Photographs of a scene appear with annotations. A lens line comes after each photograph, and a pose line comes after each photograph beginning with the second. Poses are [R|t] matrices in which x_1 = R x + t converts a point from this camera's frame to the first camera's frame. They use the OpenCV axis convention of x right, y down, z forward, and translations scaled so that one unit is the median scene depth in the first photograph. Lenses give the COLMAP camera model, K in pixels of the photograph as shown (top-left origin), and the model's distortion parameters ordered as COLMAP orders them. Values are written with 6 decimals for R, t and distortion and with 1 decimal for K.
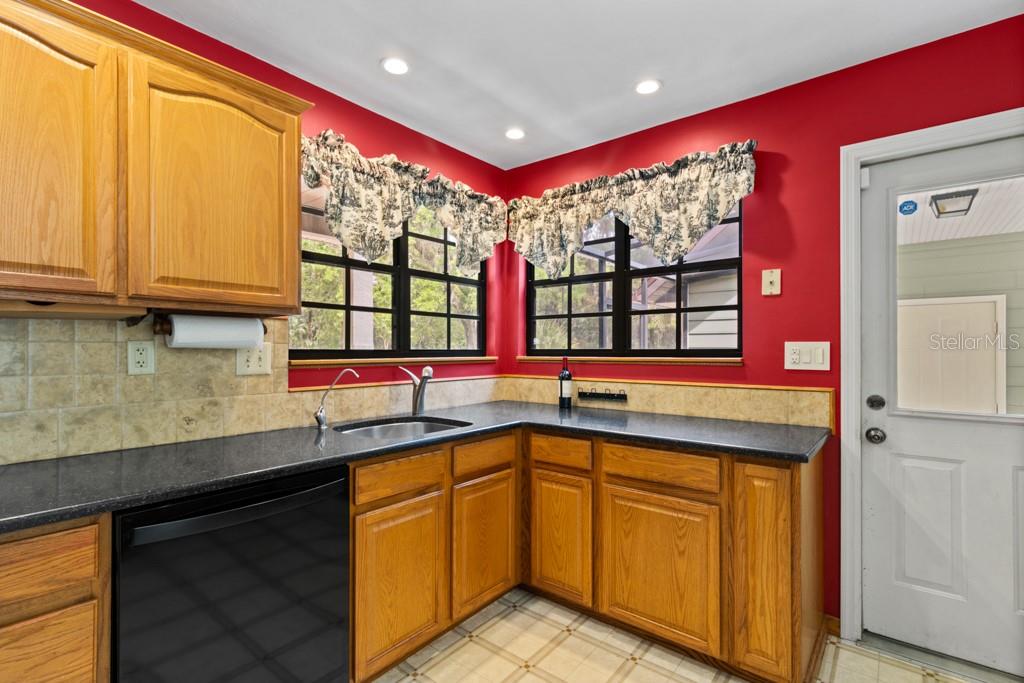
lens RADIAL K [[474.8, 0, 515.3], [0, 474.8, 347.8], [0, 0, 1]] dist [0.008591, 0.000321]
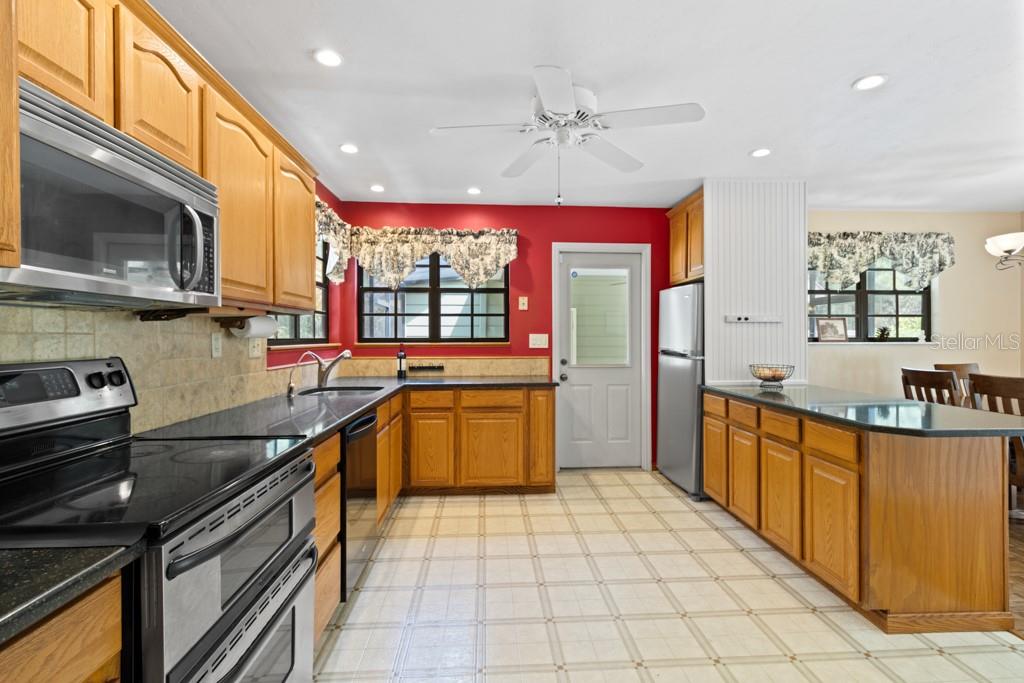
lens RADIAL K [[474.8, 0, 510.3], [0, 474.8, 337.9], [0, 0, 1]] dist [0.008591, 0.000321]
pose [[0.742664, -0.001442, 0.669663, -0.781423], [-0.002119, 0.999988, 0.004503, -0.004822], [-0.669661, -0.004764, 0.742652, -0.398166]]
